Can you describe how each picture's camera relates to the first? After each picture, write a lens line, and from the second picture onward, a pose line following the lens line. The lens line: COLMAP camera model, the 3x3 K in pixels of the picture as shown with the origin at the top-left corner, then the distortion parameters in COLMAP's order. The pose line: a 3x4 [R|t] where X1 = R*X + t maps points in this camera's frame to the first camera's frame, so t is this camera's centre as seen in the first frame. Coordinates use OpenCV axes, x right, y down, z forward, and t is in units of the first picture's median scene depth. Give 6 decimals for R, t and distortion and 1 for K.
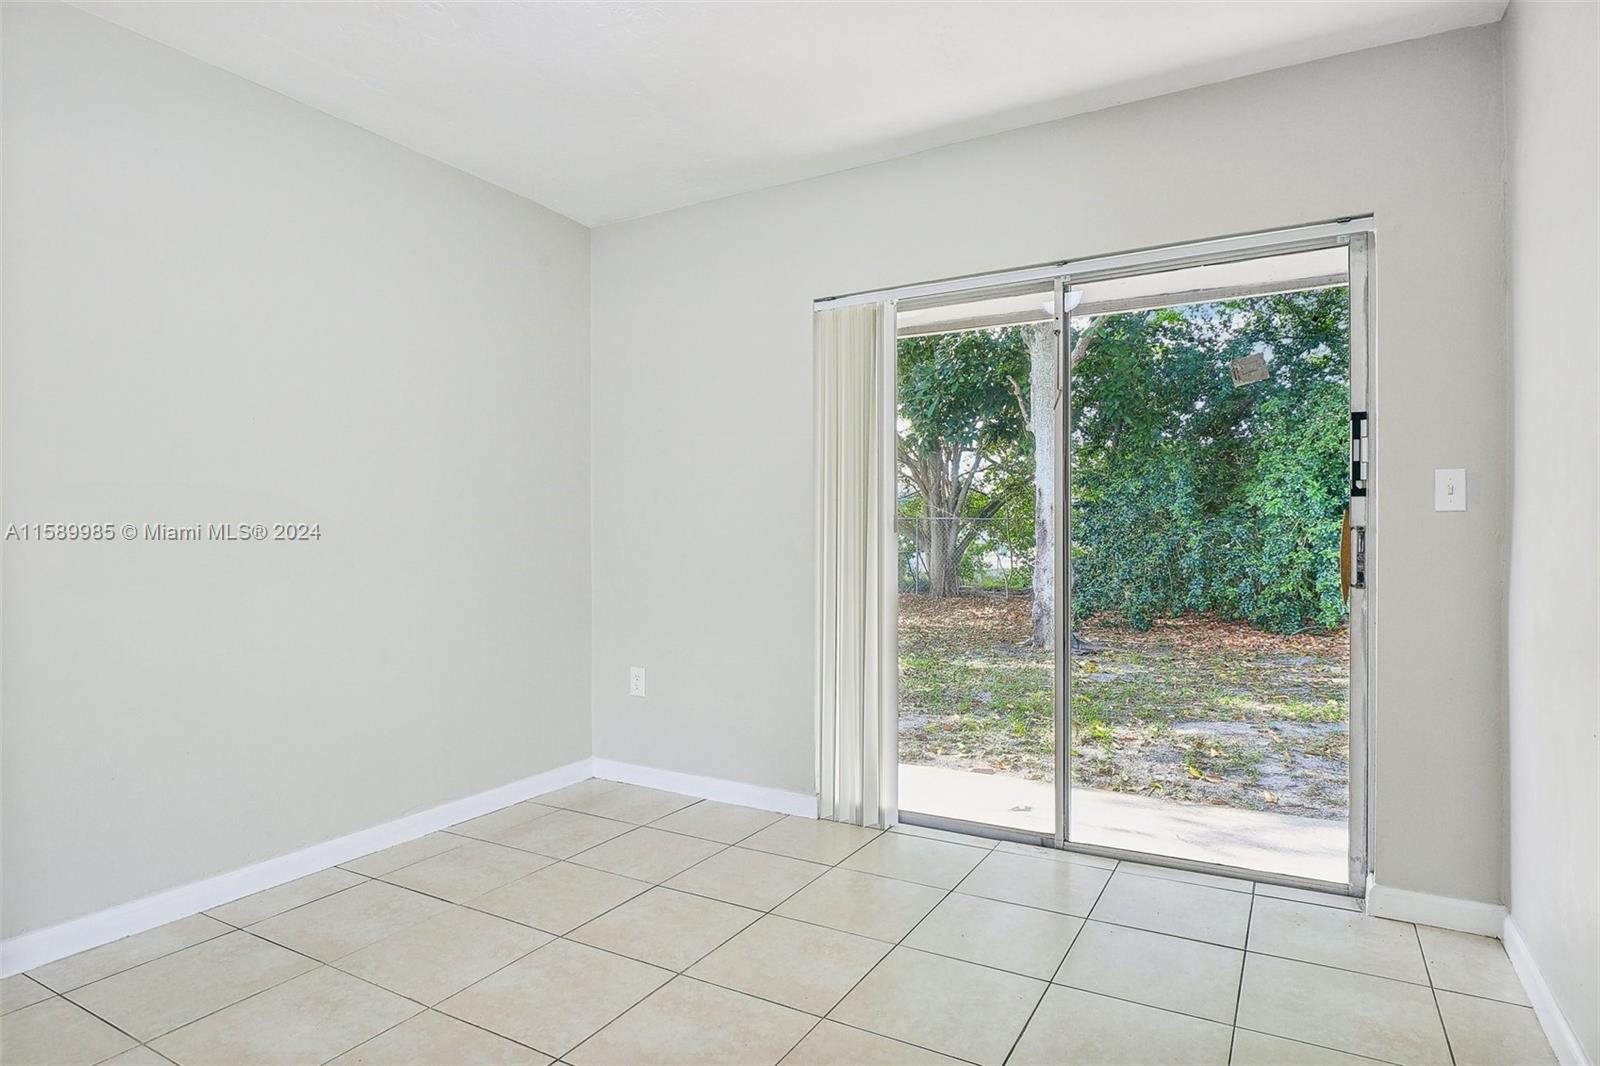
lens RADIAL K [[868.1, 0, 800.7], [0, 868.1, 537.0], [0, 0, 1]] dist [-0.011444, 0.002256]
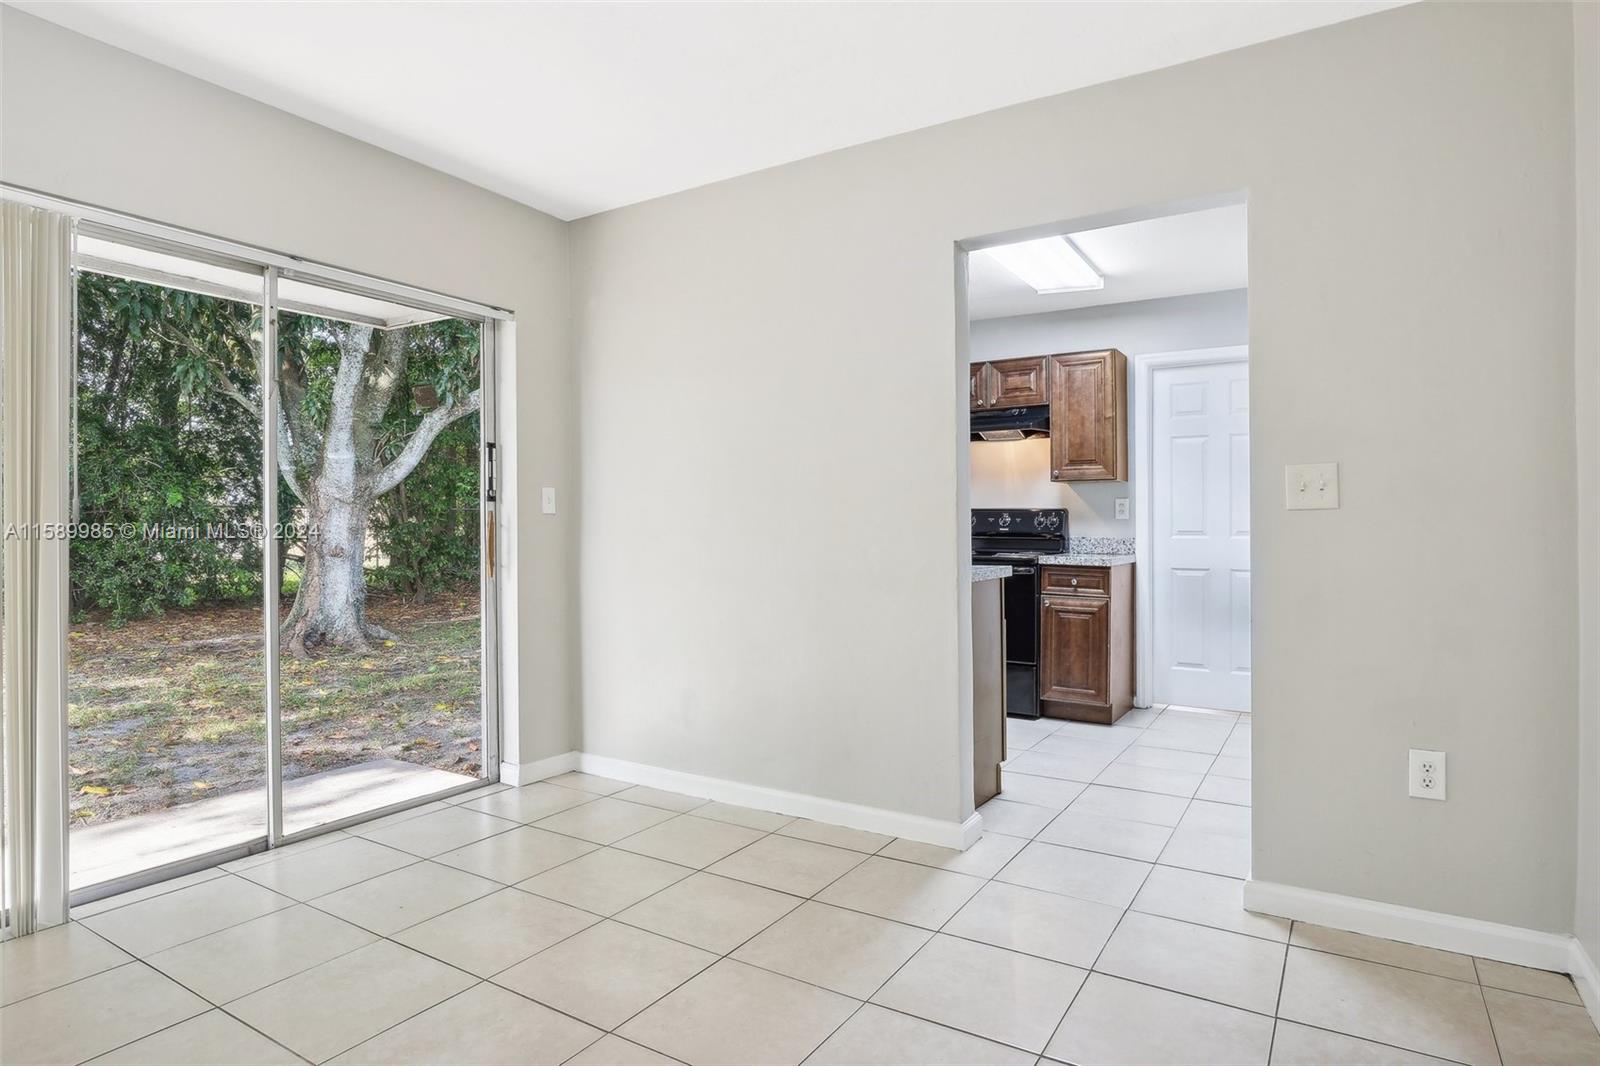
lens RADIAL K [[868.1, 0, 805.4], [0, 868.1, 529.4], [0, 0, 1]] dist [-0.011444, 0.002256]
pose [[0.068827, 0.001588, 0.997627, -0.656127], [0.001368, 0.999998, -0.001686, 0.001614], [-0.997628, 0.001481, 0.068825, 0.341909]]
